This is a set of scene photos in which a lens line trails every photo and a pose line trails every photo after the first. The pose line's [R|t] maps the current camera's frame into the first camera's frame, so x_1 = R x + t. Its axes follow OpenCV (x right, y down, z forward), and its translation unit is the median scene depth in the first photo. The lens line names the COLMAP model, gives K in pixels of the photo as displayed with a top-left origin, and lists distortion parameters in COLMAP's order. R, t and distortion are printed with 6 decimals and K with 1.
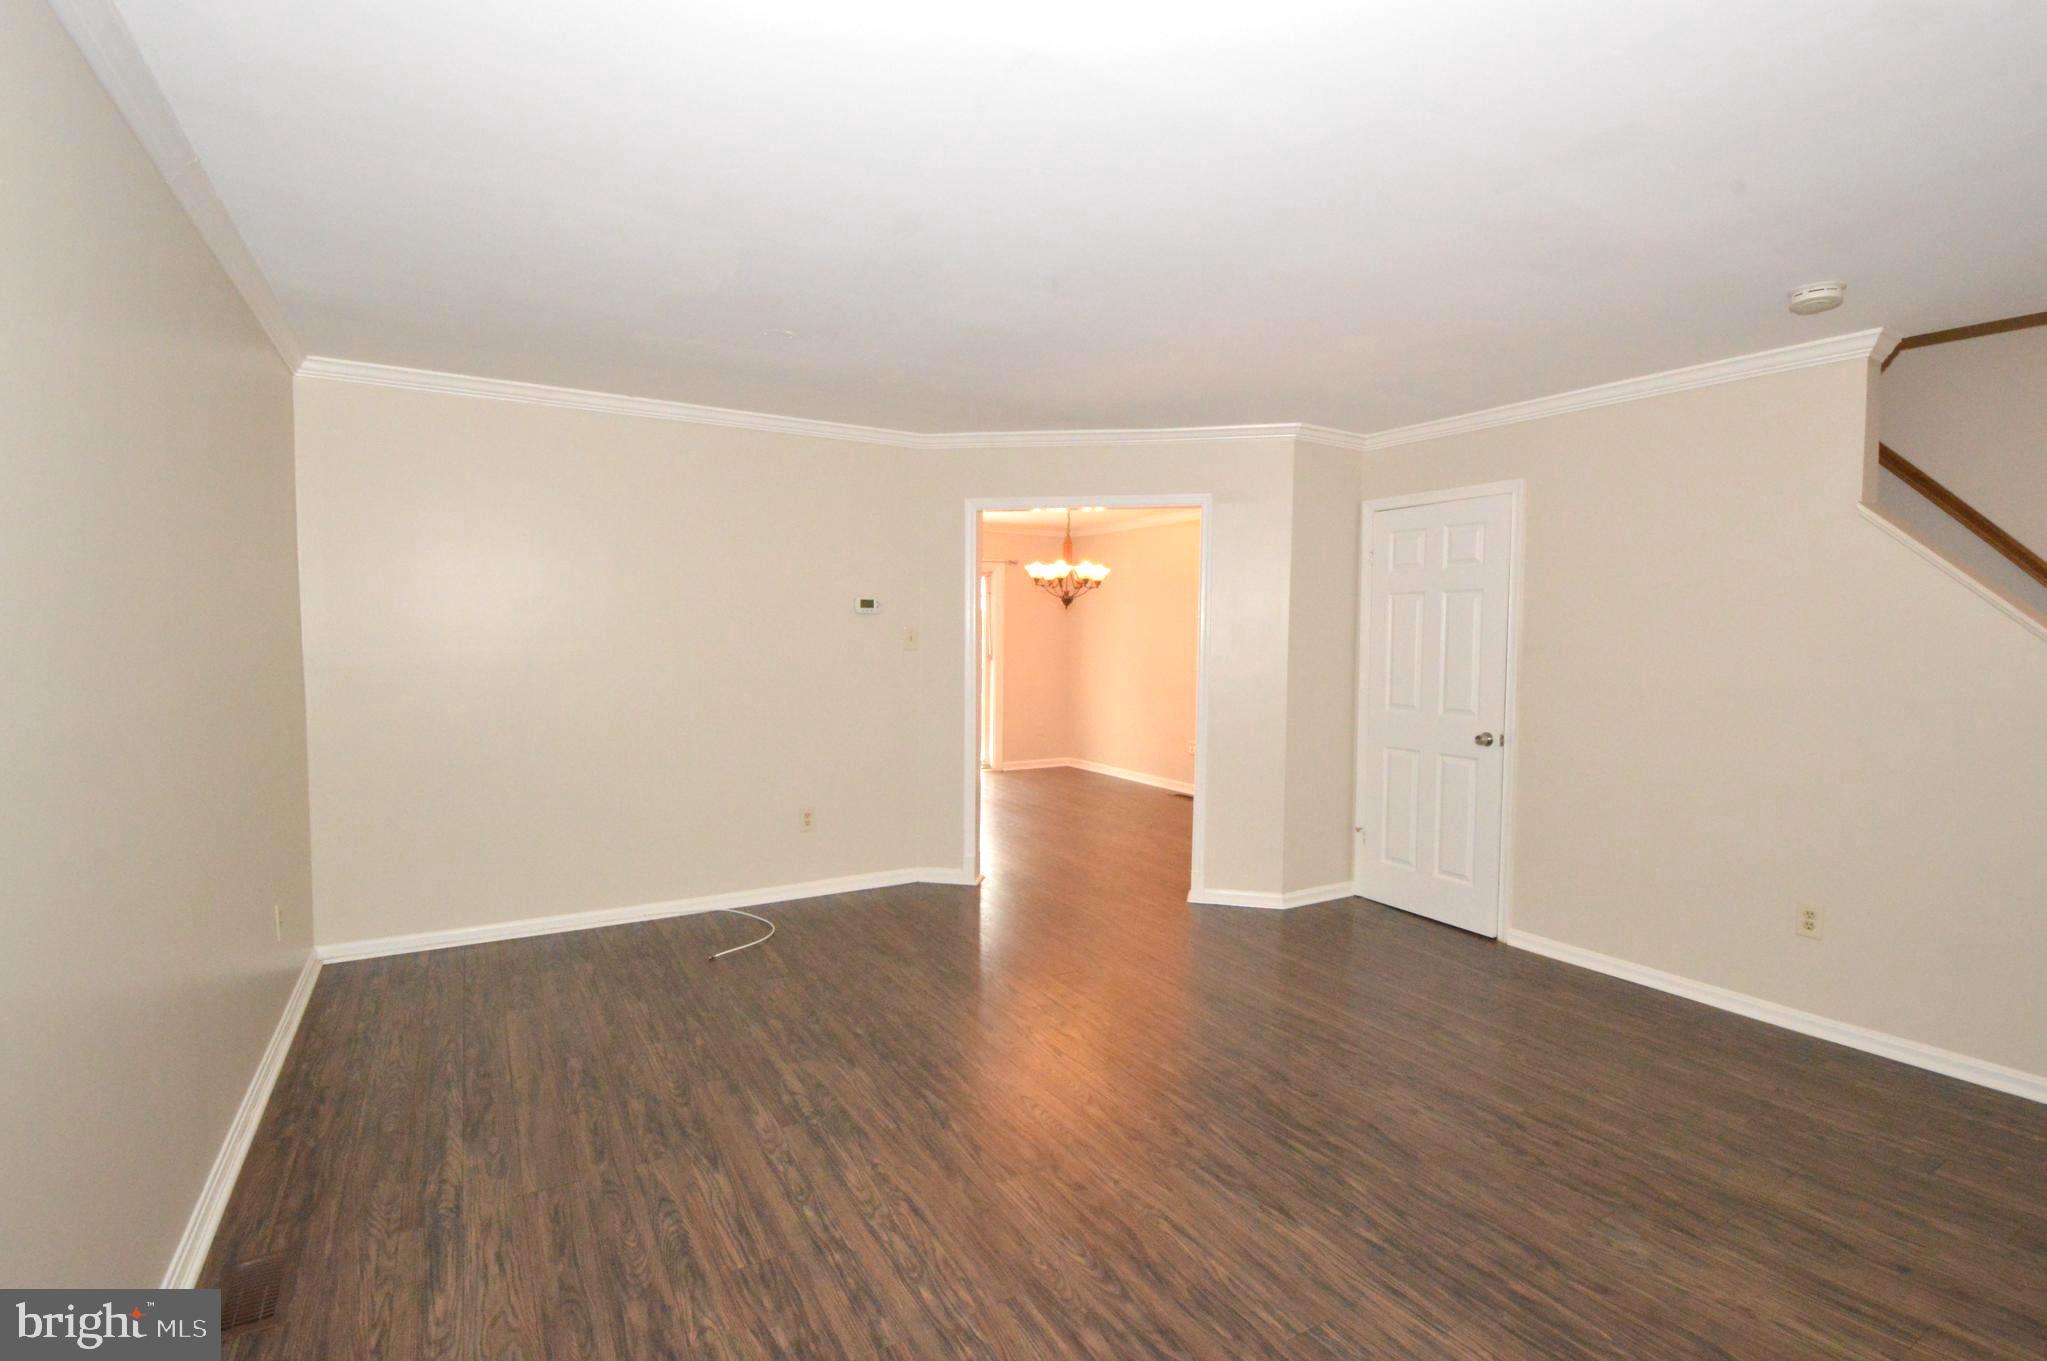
lens RADIAL K [[923.8, 0, 1036.8], [0, 923.8, 683.1], [0, 0, 1]] dist [0.005656, -0.018463]
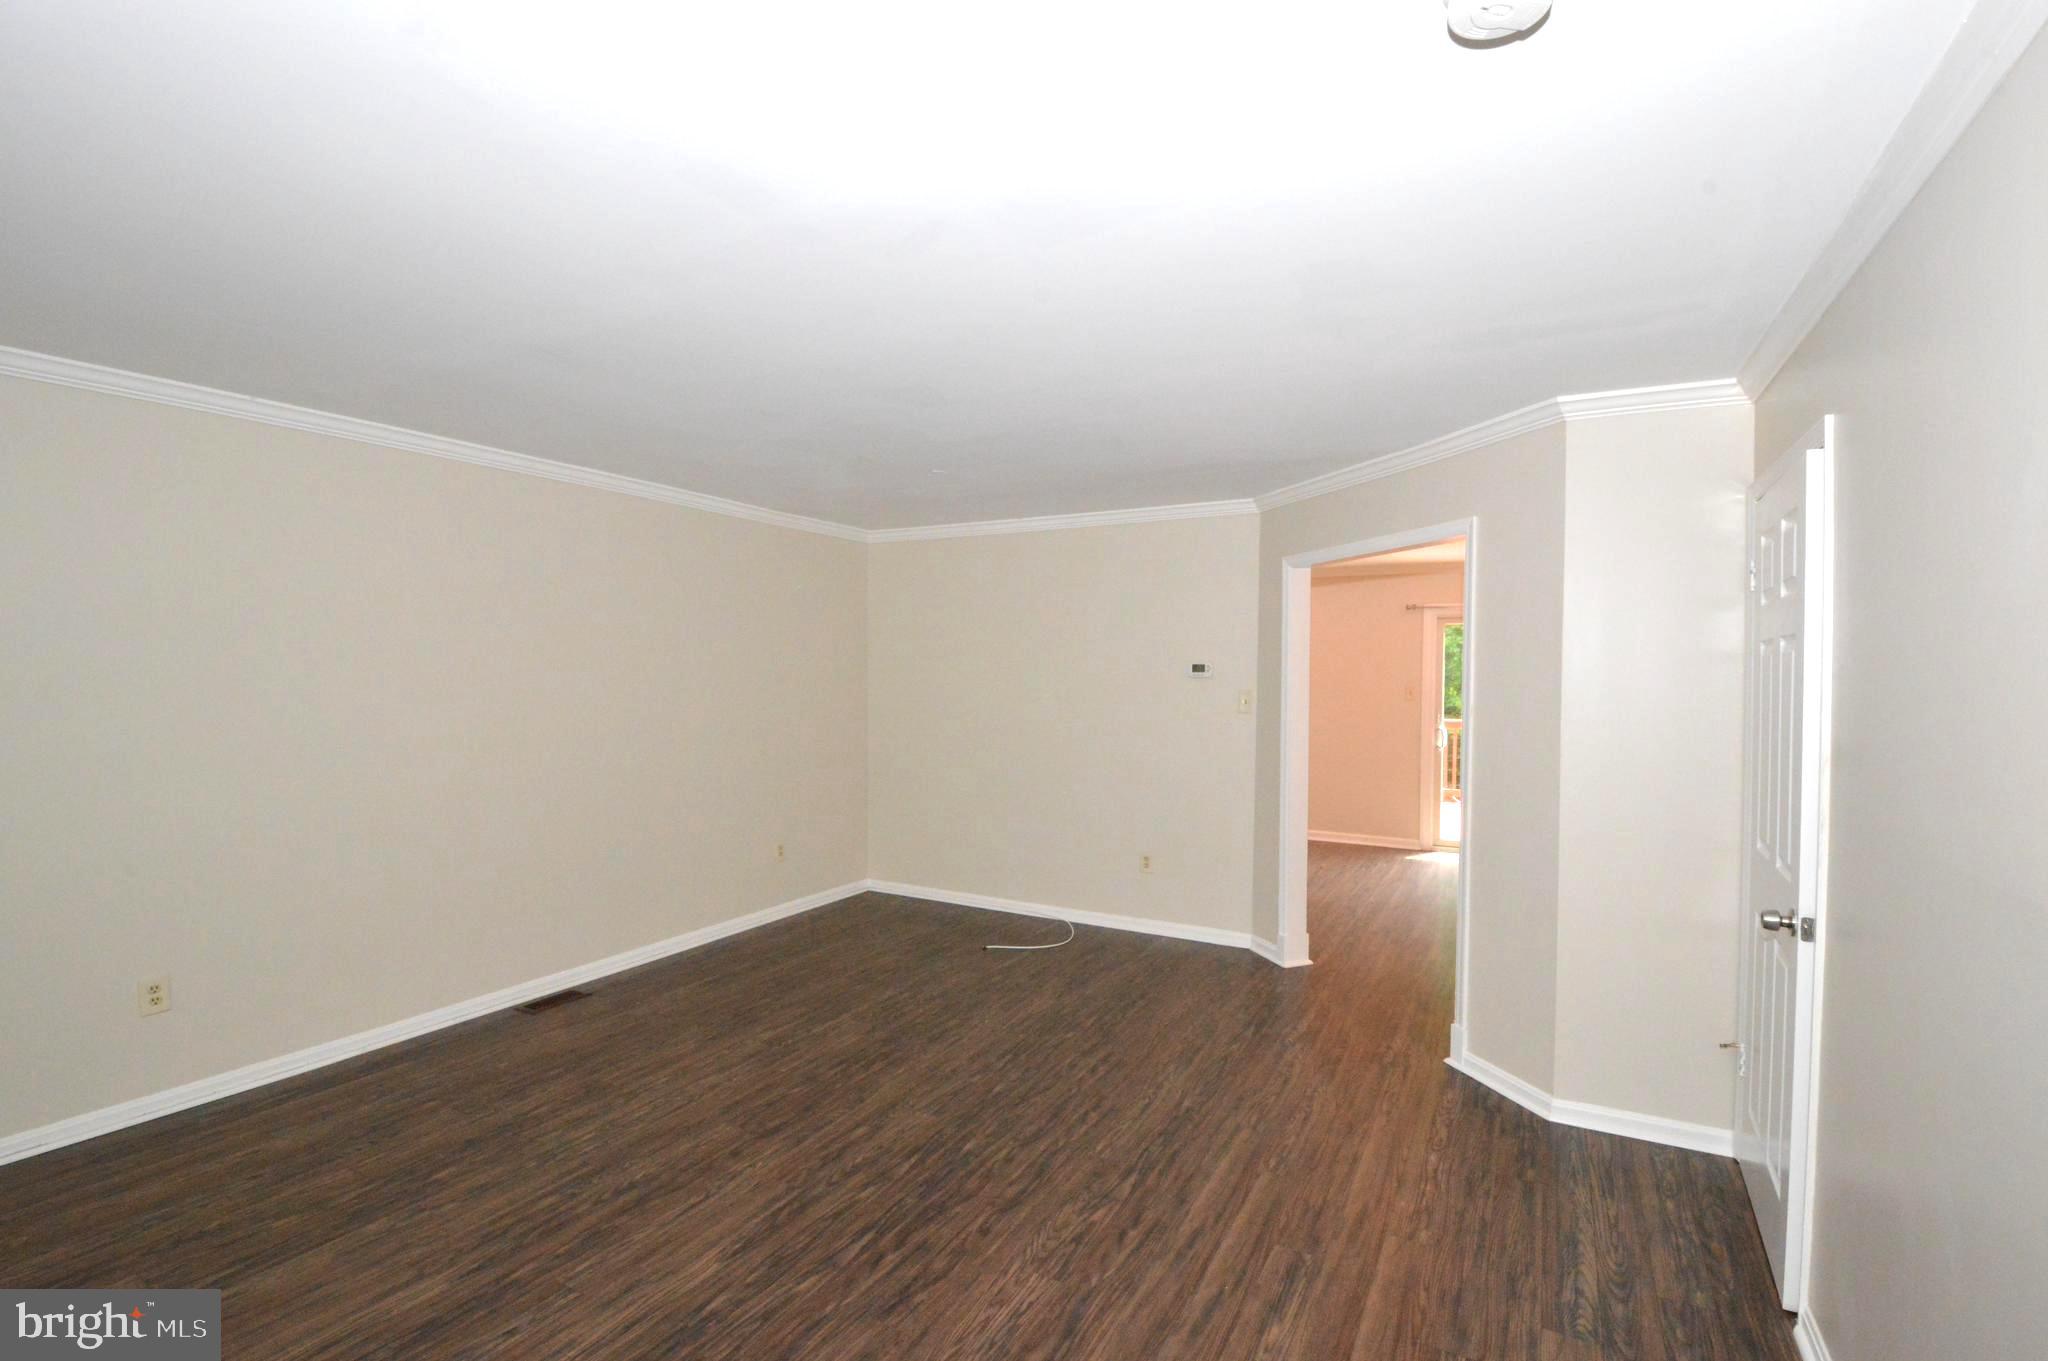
lens RADIAL K [[895.8, 0, 1069.9], [0, 895.8, 685.1], [0, 0, 1]] dist [0.000806, -0.014913]
pose [[0.529760, 0.008602, -0.848104, 1.296634], [-0.049225, 0.998575, -0.020620, -0.081713], [0.846718, 0.052672, 0.529429, 0.708978]]
